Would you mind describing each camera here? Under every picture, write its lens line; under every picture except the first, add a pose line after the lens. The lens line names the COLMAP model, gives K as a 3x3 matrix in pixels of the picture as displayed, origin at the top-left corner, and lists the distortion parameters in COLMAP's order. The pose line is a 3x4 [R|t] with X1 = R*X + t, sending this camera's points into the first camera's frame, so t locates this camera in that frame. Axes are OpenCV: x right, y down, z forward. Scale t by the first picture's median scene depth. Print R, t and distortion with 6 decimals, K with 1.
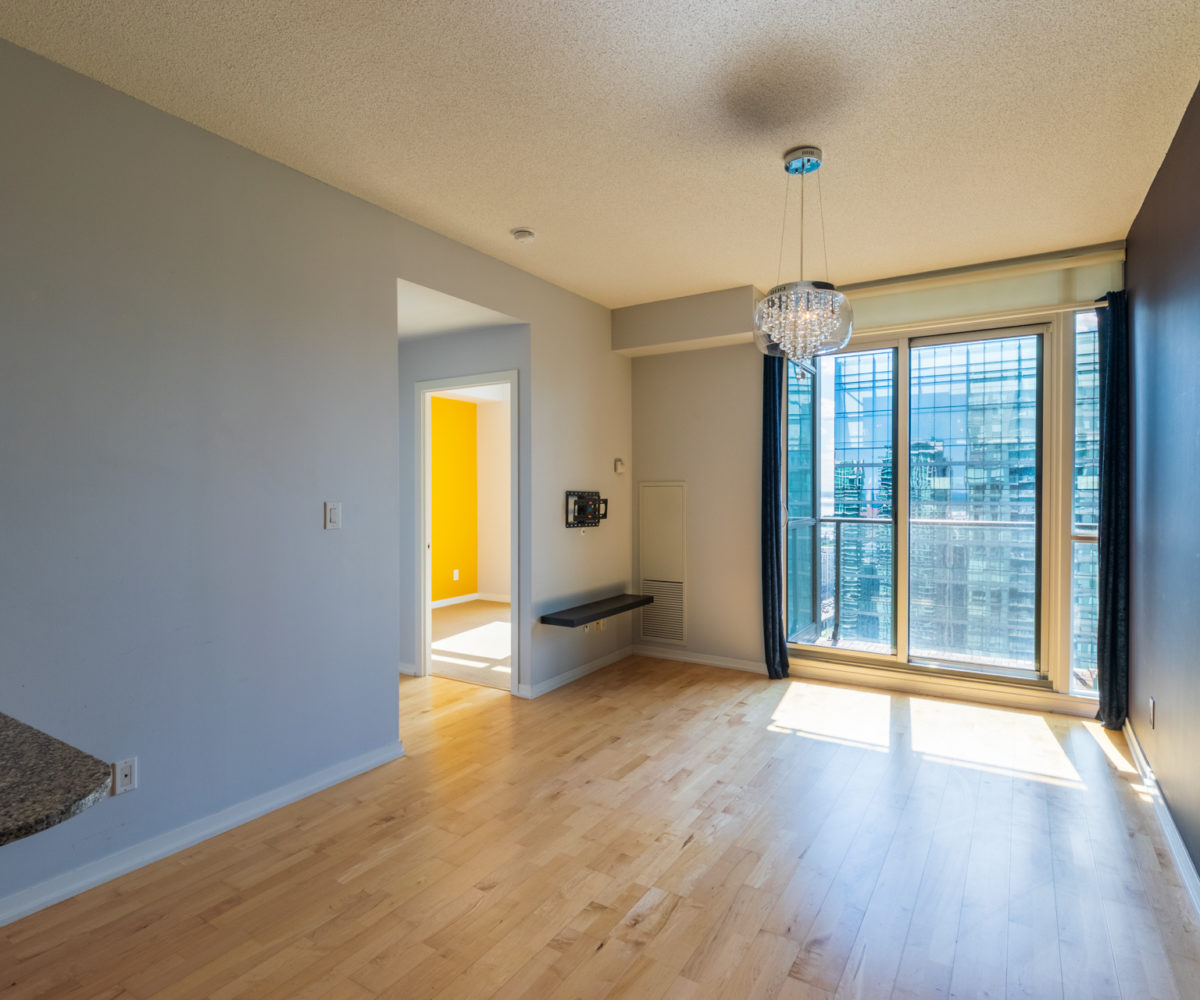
lens RADIAL K [[663.7, 0, 615.4], [0, 663.7, 494.9], [0, 0, 1]] dist [0.001509, -0.000420]
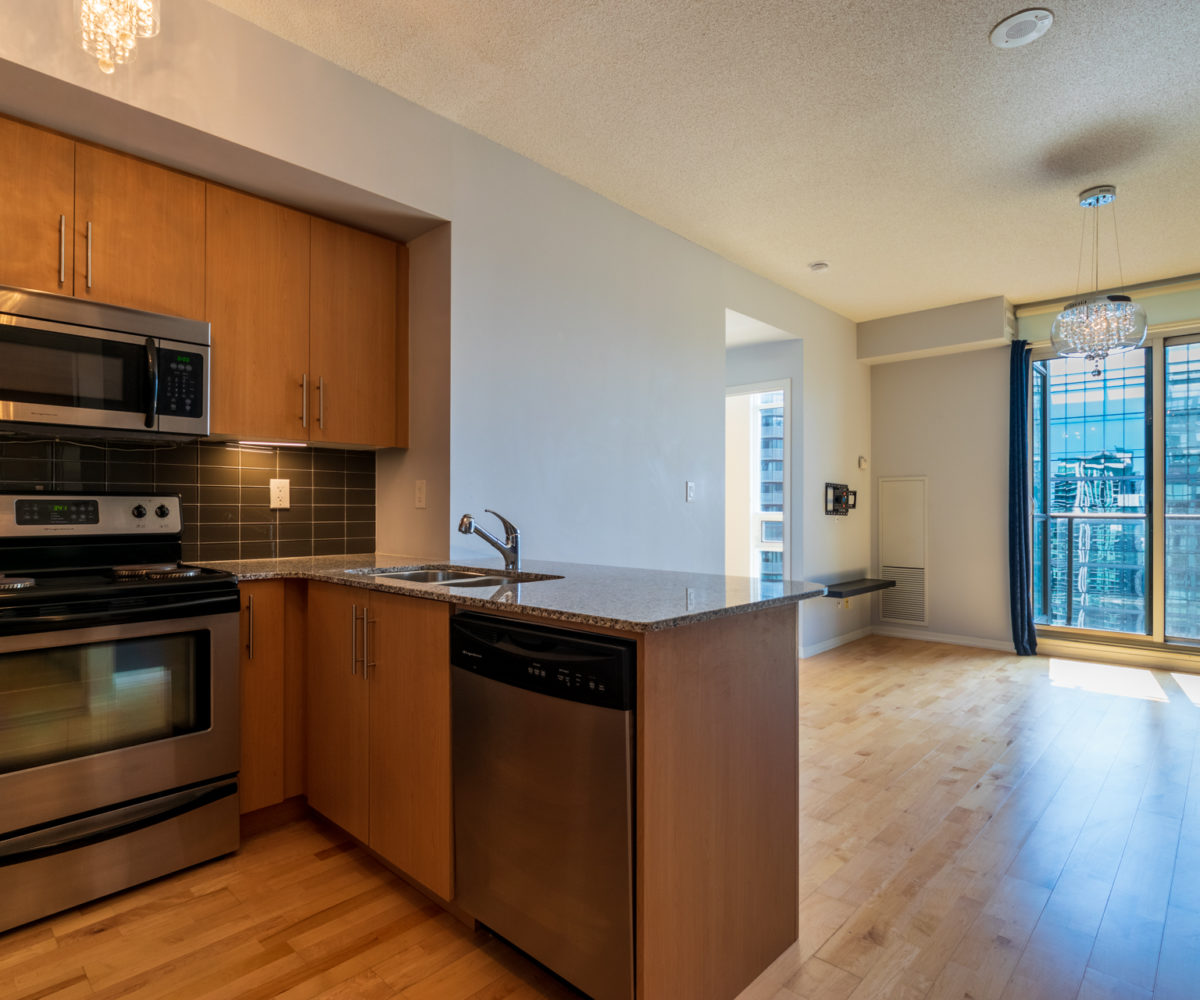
lens RADIAL K [[688.0, 0, 604.5], [0, 688.0, 503.1], [0, 0, 1]] dist [-0.004540, -0.000657]
pose [[0.981094, 0.003674, -0.193496, -0.219086], [-0.006617, 0.999872, -0.014564, 0.049393], [0.193417, 0.015569, 0.980993, -0.241281]]
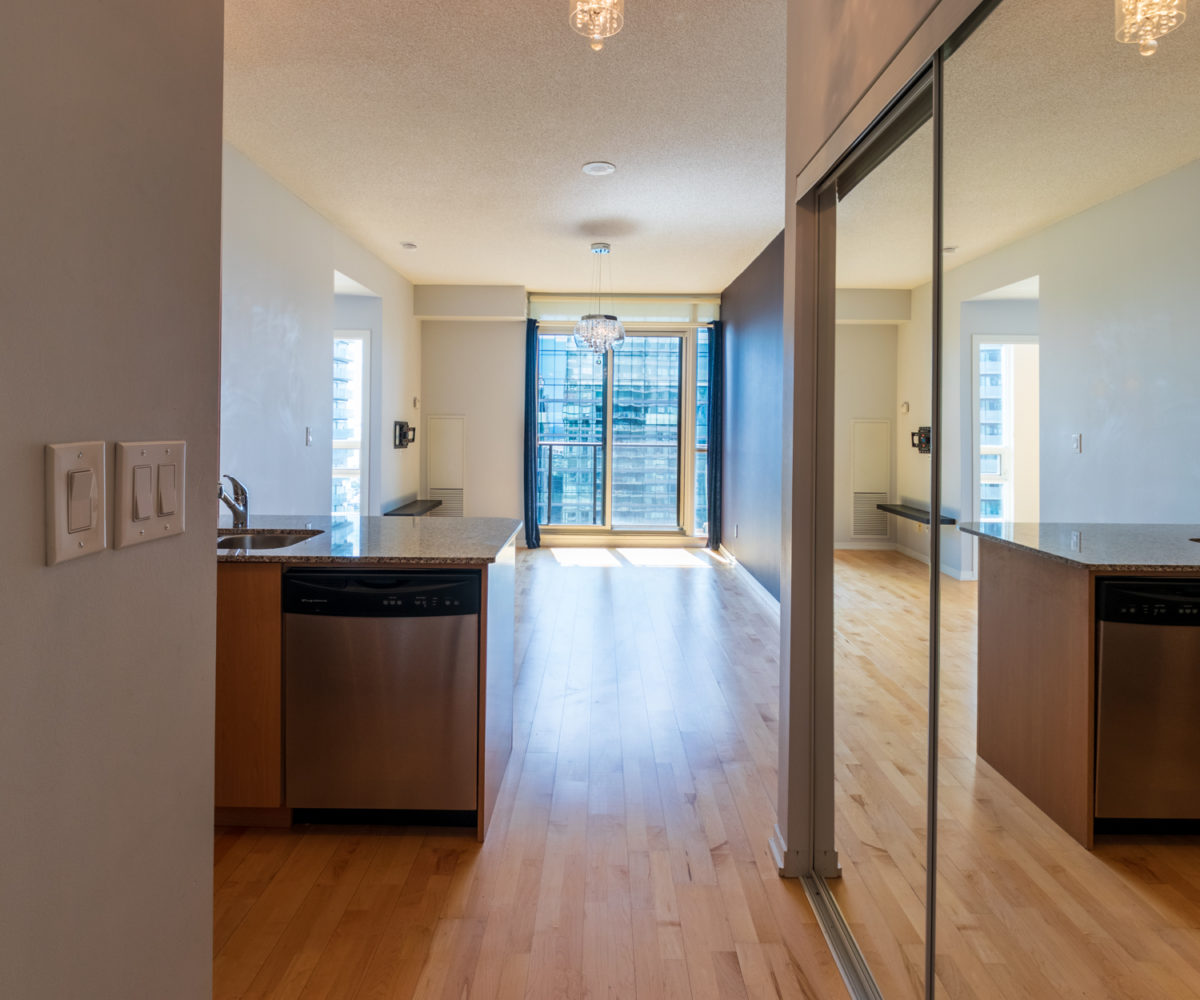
lens RADIAL K [[677.6, 0, 599.2], [0, 677.6, 422.1], [0, 0, 1]] dist [-0.002554, -0.000586]
pose [[0.854198, 0.011580, 0.519818, -0.433085], [-0.006835, 0.999916, -0.011042, 0.007995], [-0.519902, 0.005879, 0.854205, -0.386661]]
